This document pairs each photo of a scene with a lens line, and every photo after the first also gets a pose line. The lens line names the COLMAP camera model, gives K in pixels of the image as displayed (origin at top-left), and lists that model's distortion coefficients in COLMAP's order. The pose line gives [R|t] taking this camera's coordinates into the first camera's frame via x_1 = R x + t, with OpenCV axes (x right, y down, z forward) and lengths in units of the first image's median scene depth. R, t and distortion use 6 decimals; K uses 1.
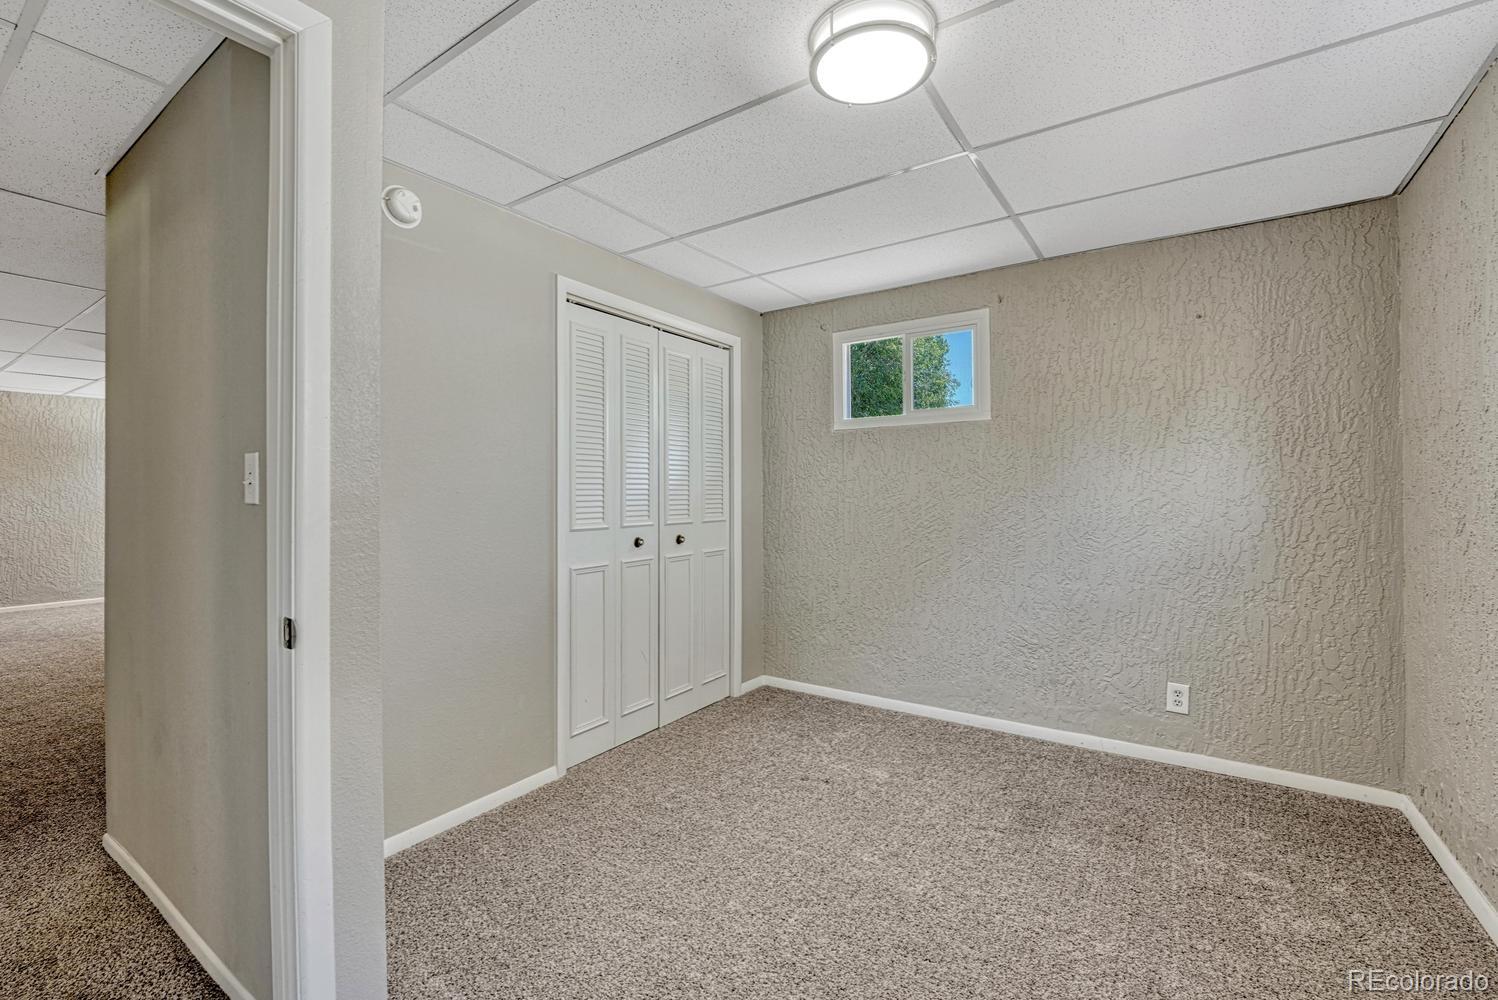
lens RADIAL K [[626.7, 0, 751.0], [0, 626.7, 490.6], [0, 0, 1]] dist [-0.001288, -0.000179]
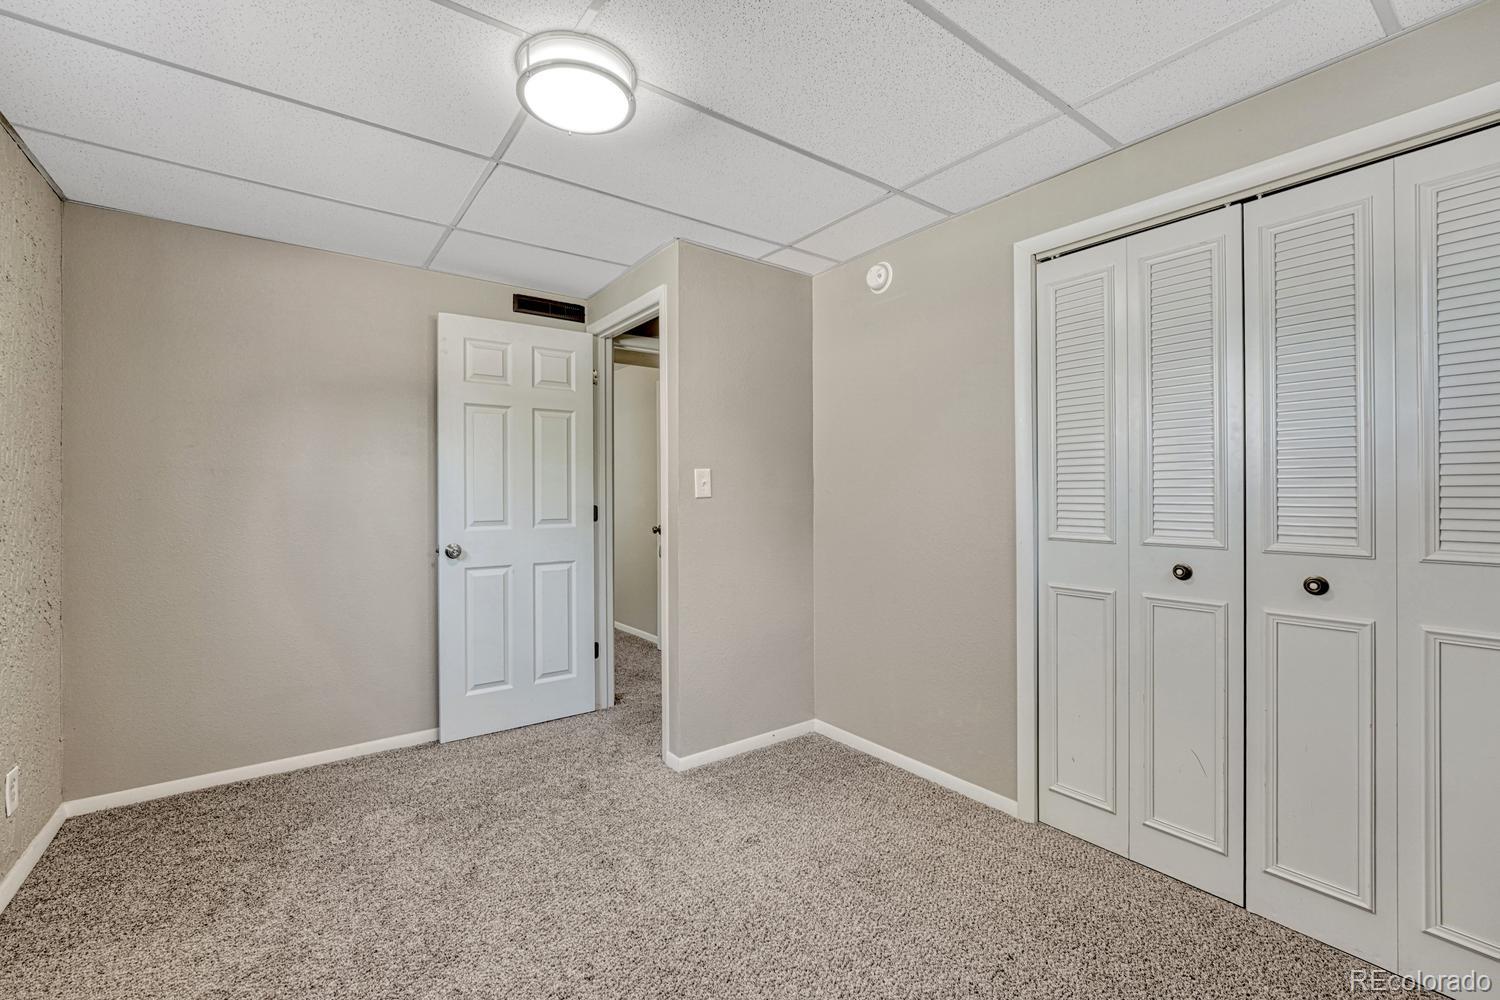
lens RADIAL K [[627.5, 0, 748.8], [0, 627.5, 498.9], [0, 0, 1]] dist [-0.001288, -0.000179]
pose [[-0.328668, 0.005571, -0.944429, 0.619941], [0.000787, 0.999984, 0.005625, 0.006006], [0.944445, 0.001106, -0.328668, 0.898579]]
